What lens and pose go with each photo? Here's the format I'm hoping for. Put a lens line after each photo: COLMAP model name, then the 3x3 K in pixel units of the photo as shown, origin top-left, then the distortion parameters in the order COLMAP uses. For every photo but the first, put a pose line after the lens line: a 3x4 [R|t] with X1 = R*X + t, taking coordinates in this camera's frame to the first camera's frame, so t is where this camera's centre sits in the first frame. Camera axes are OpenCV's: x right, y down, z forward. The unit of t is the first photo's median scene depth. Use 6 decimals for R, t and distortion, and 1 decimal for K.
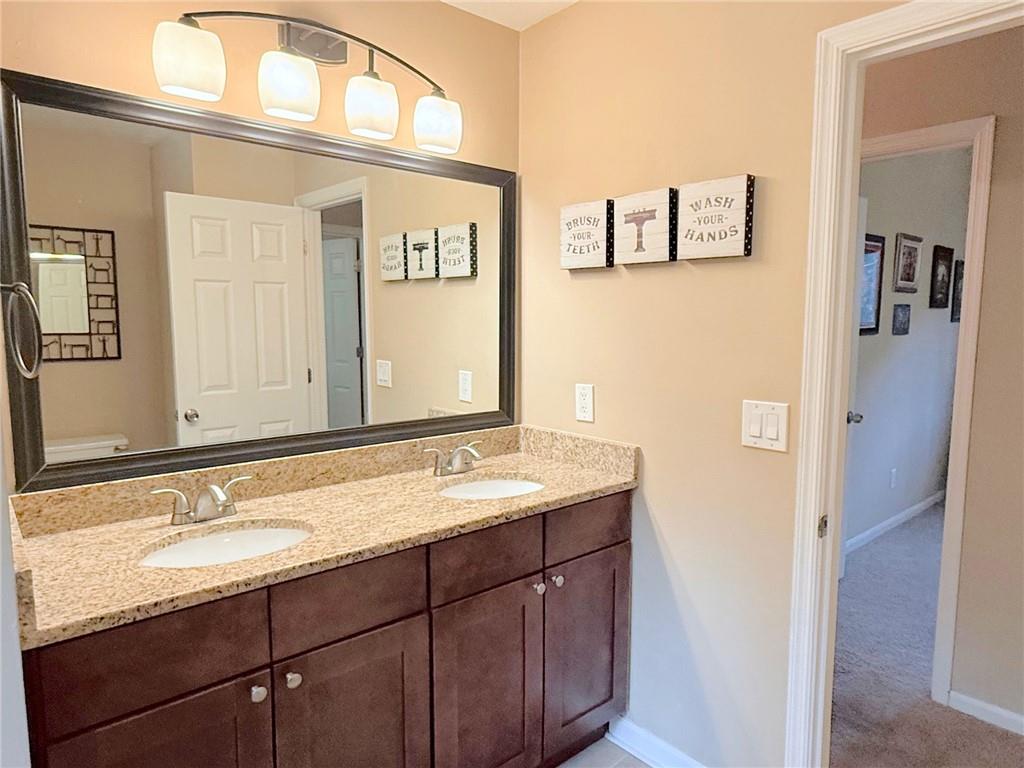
lens RADIAL K [[653.1, 0, 515.6], [0, 653.1, 383.8], [0, 0, 1]] dist [-0.005275, -0.001283]
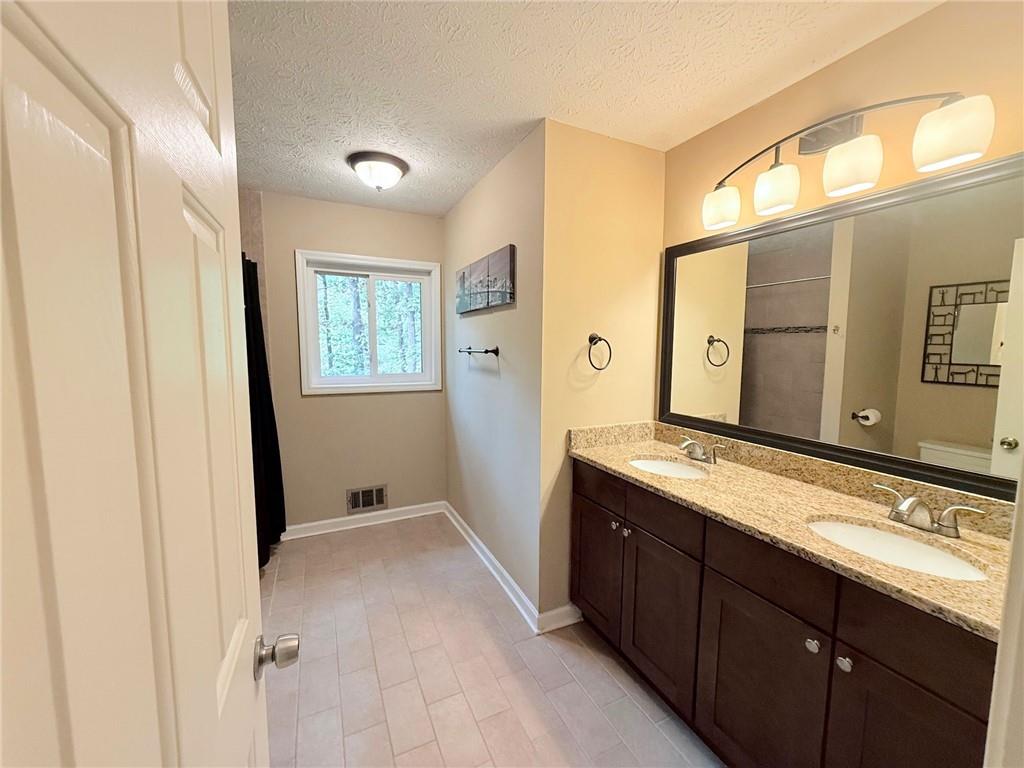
lens RADIAL K [[409.7, 0, 516.3], [0, 409.7, 381.9], [0, 0, 1]] dist [-0.011843, -0.000328]
pose [[-0.267897, 0.078405, -0.960252, 0.686096], [-0.105376, 0.988319, 0.110095, -0.073835], [0.957668, 0.130682, -0.256506, 0.720077]]
